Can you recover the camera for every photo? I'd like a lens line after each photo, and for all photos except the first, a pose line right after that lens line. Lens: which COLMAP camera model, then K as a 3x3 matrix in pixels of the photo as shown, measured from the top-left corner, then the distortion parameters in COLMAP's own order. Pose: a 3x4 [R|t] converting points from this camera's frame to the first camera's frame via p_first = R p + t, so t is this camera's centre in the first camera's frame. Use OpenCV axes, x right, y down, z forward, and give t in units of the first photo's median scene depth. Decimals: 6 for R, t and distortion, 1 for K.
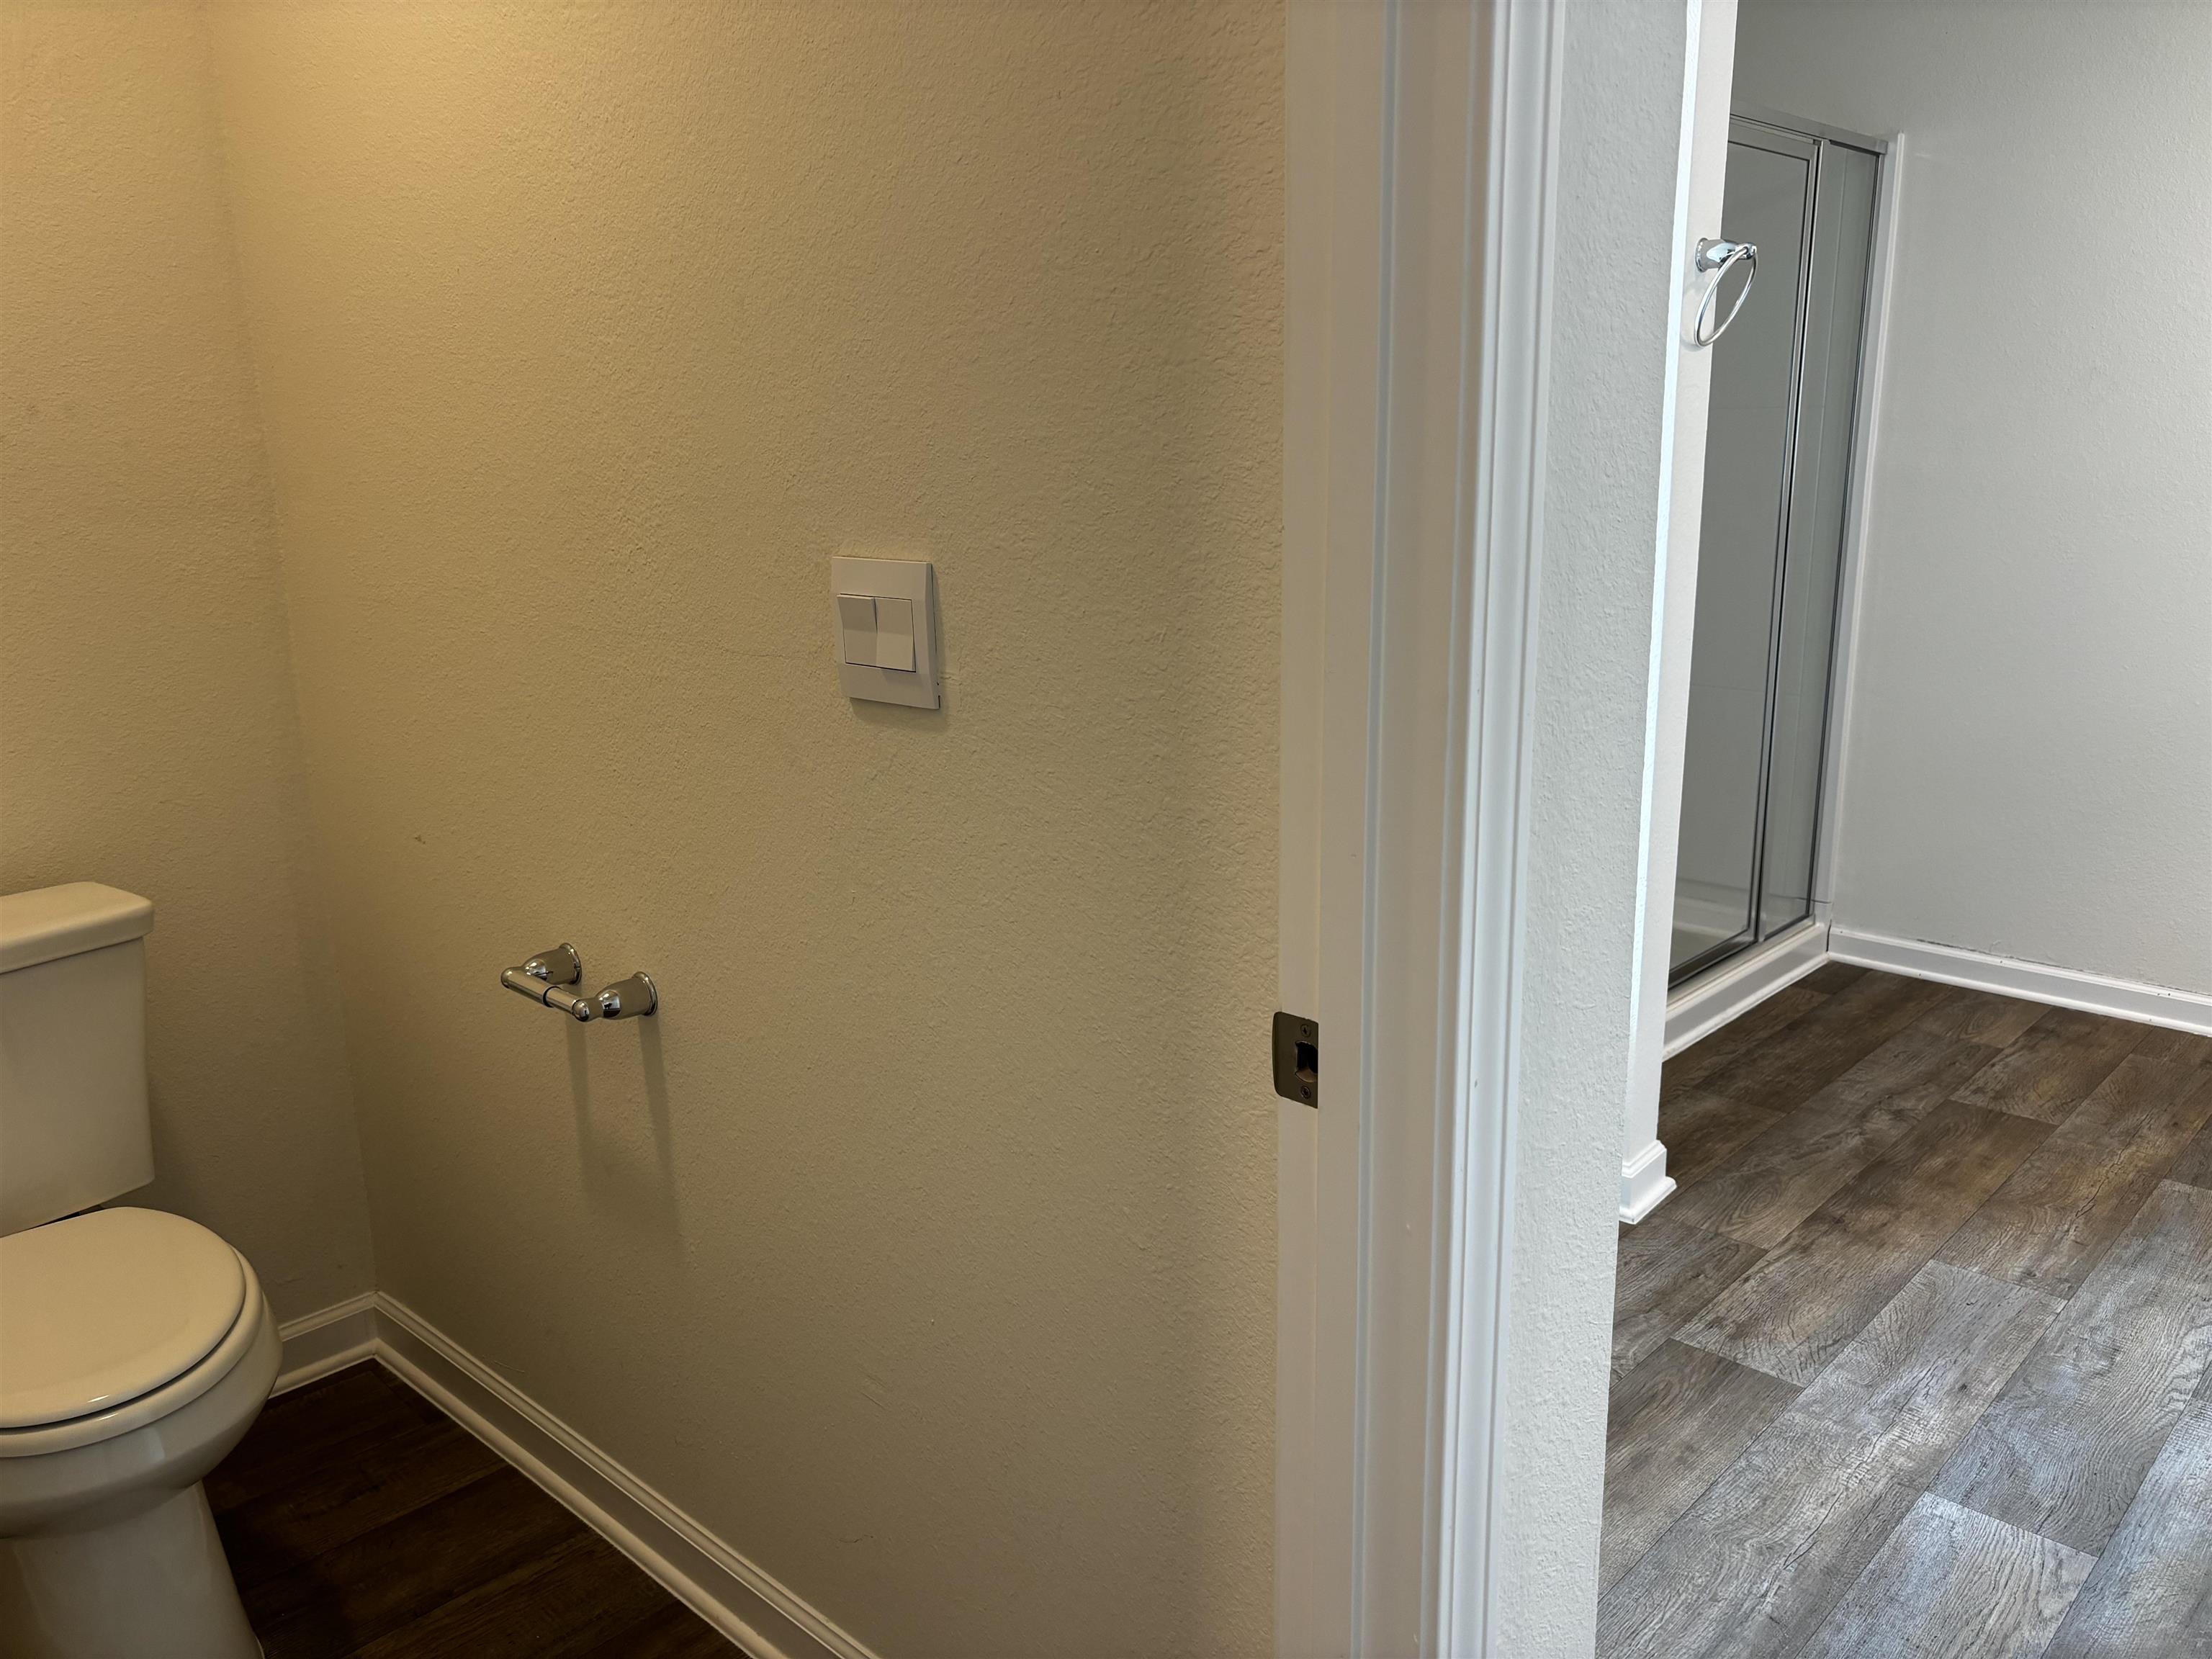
lens RADIAL K [[1677.5, 0, 1098.9], [0, 1677.5, 829.1], [0, 0, 1]] dist [0.044956, -0.061041]
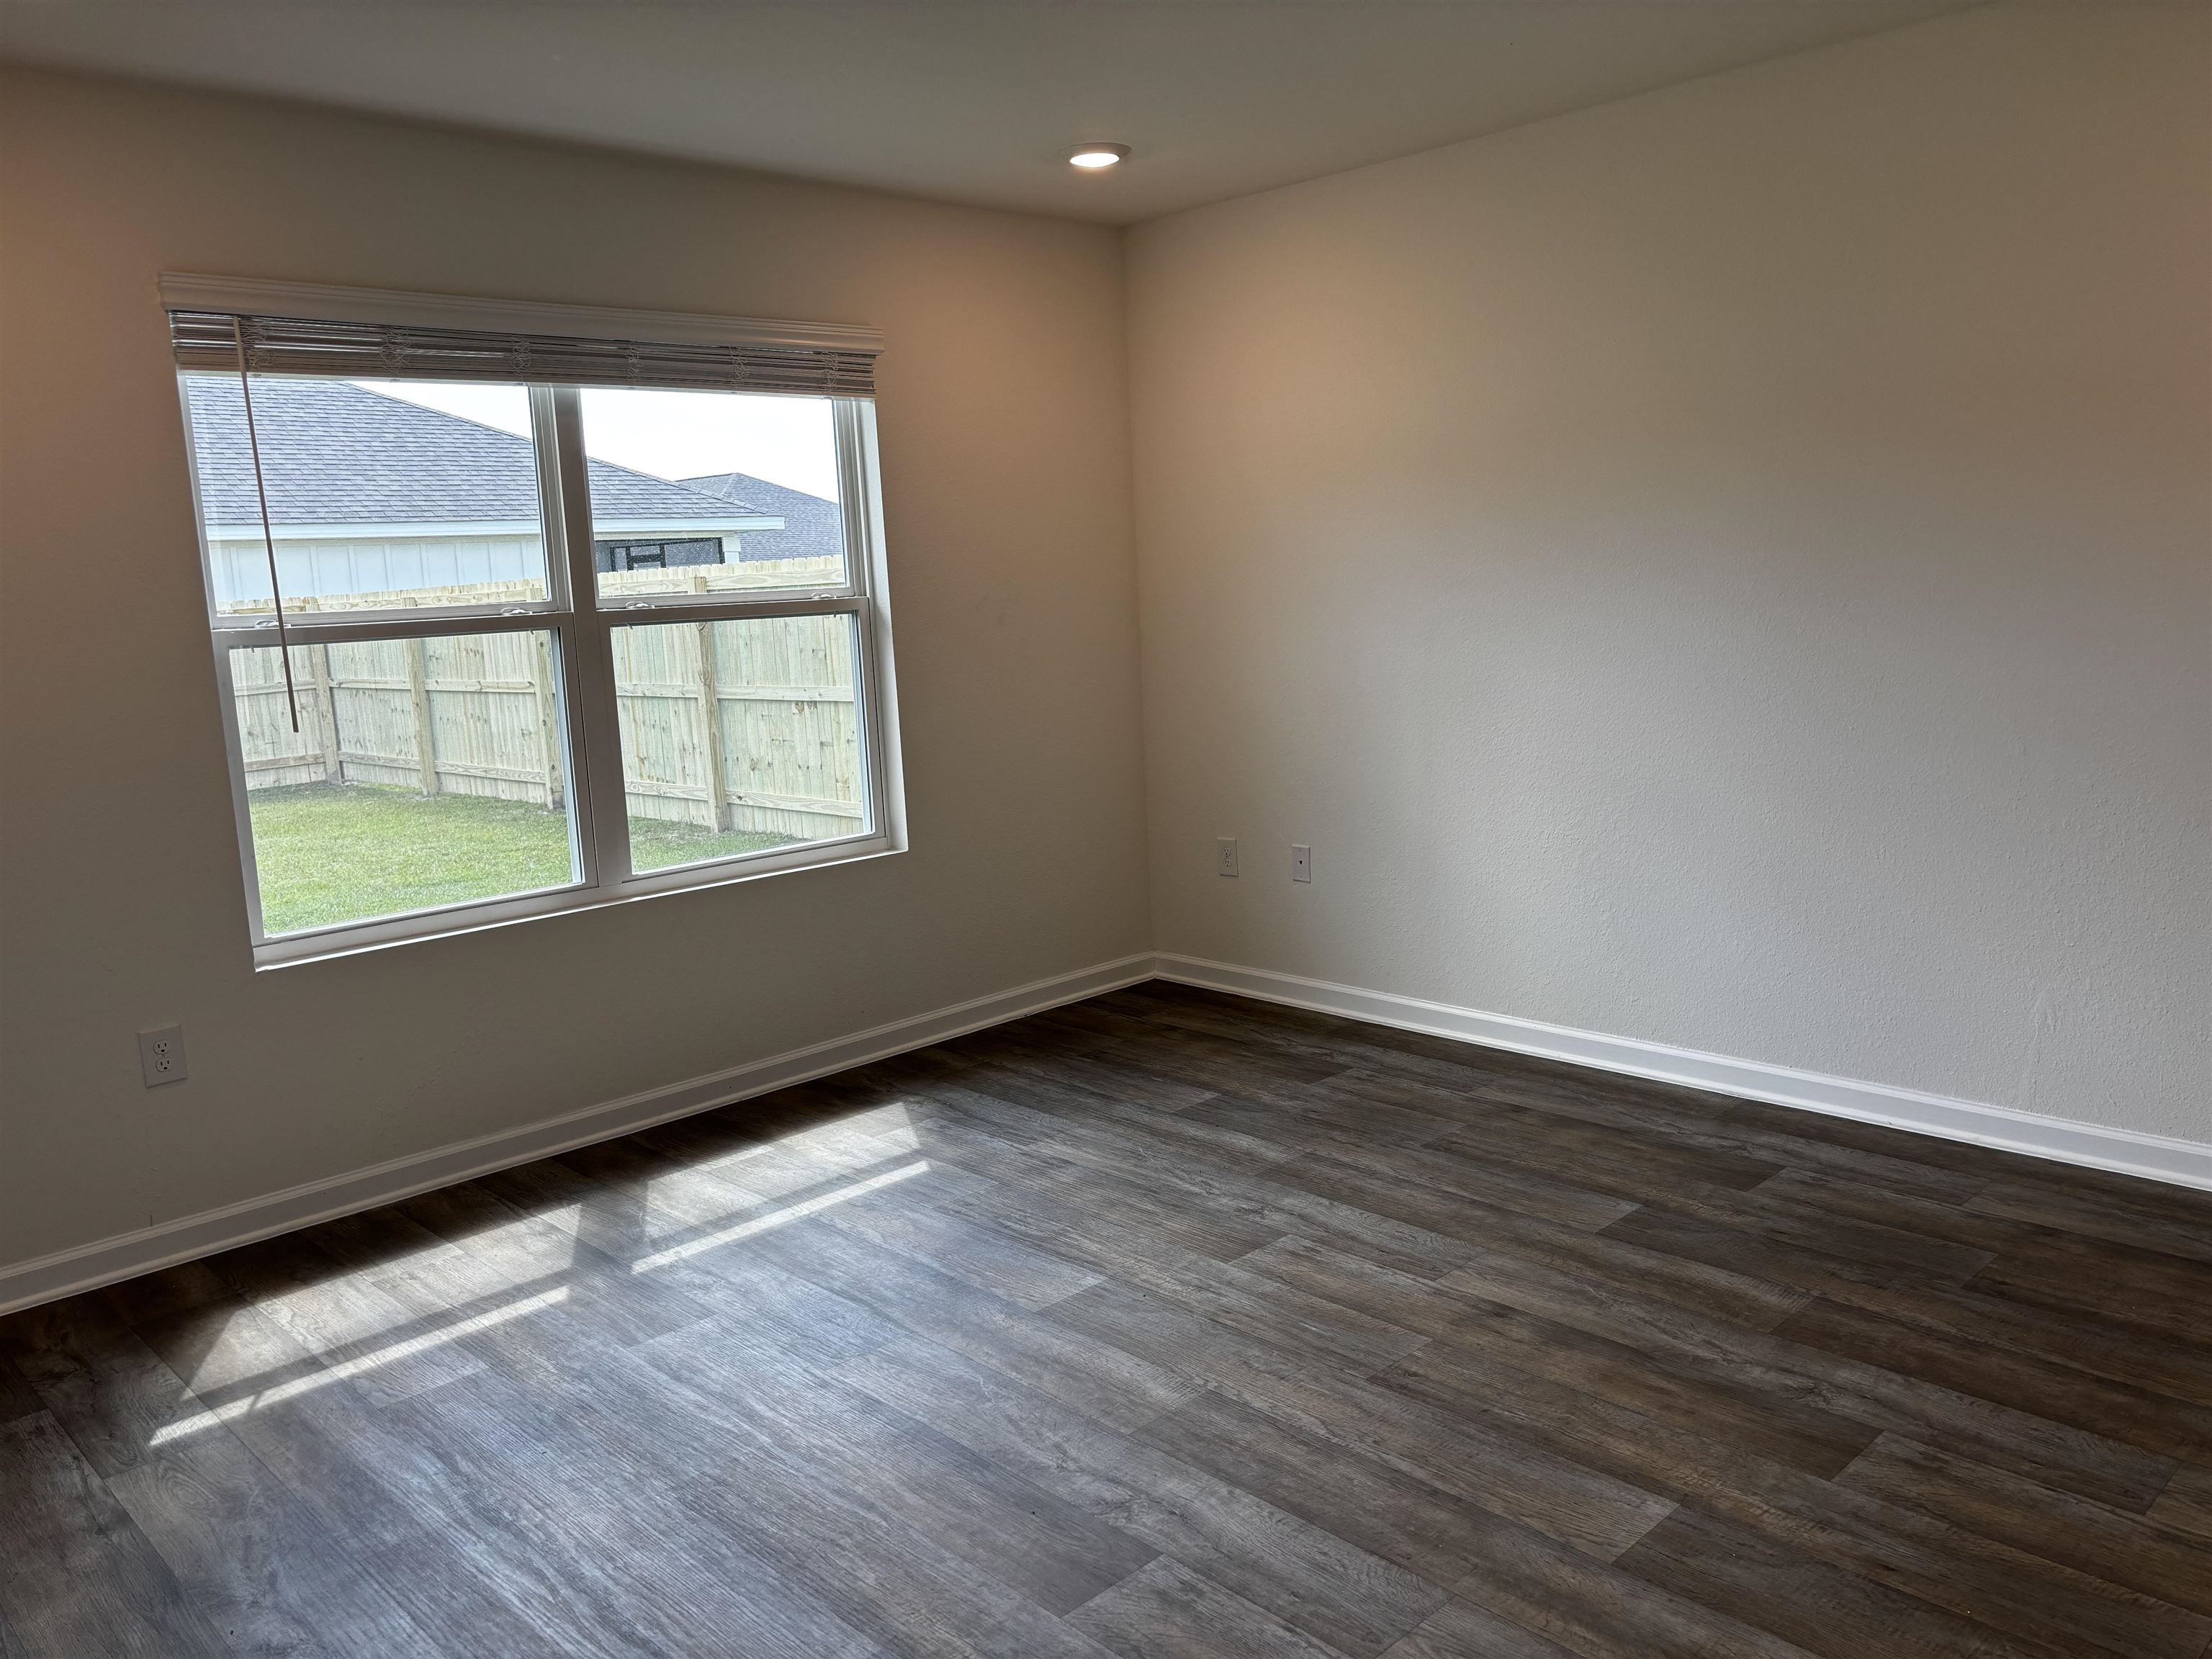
lens RADIAL K [[1677.5, 0, 1094.2], [0, 1677.5, 827.9], [0, 0, 1]] dist [0.044956, -0.061041]
pose [[-0.044112, 0.176934, -0.983234, 1.449295], [-0.190648, 0.964614, 0.182137, -0.215353], [0.980667, 0.195485, -0.008819, 0.688953]]
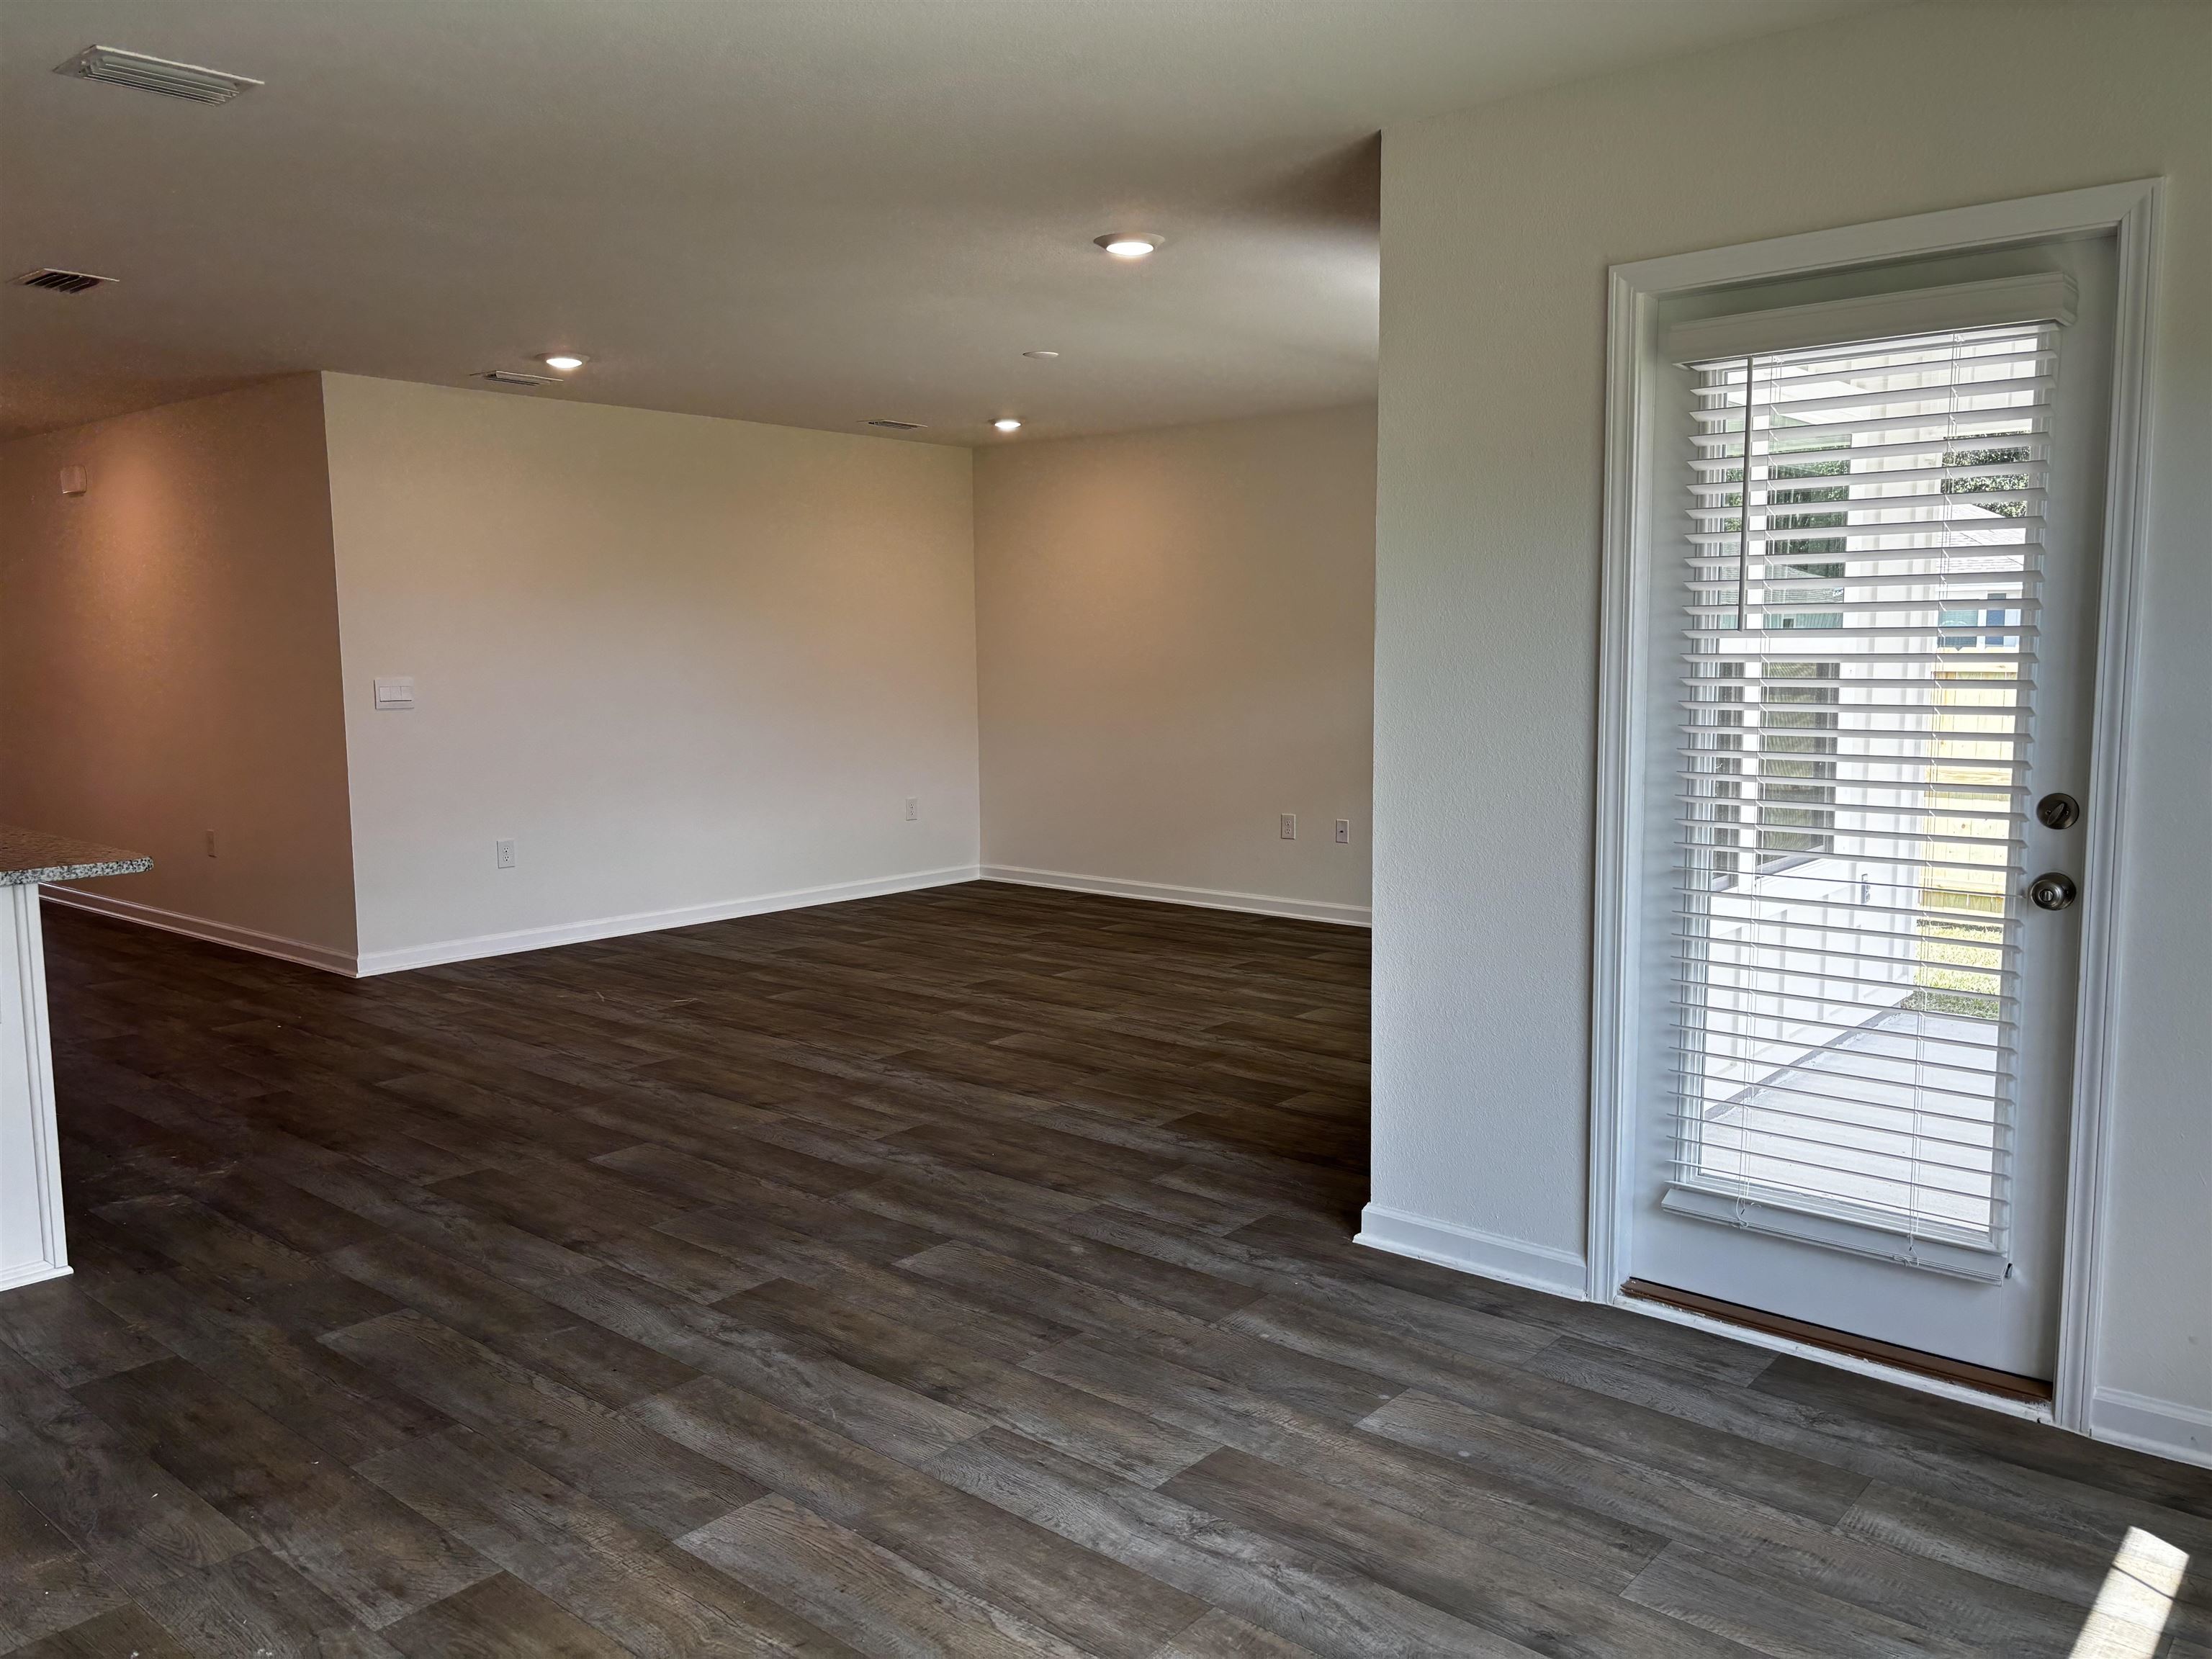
lens RADIAL K [[1677.5, 0, 1096.2], [0, 1677.5, 831.8], [0, 0, 1]] dist [0.044956, -0.061041]
pose [[-0.053902, -0.090816, 0.994408, -0.219902], [0.245901, 0.963980, 0.101366, -0.186971], [-0.967795, 0.249990, -0.029629, 0.751453]]
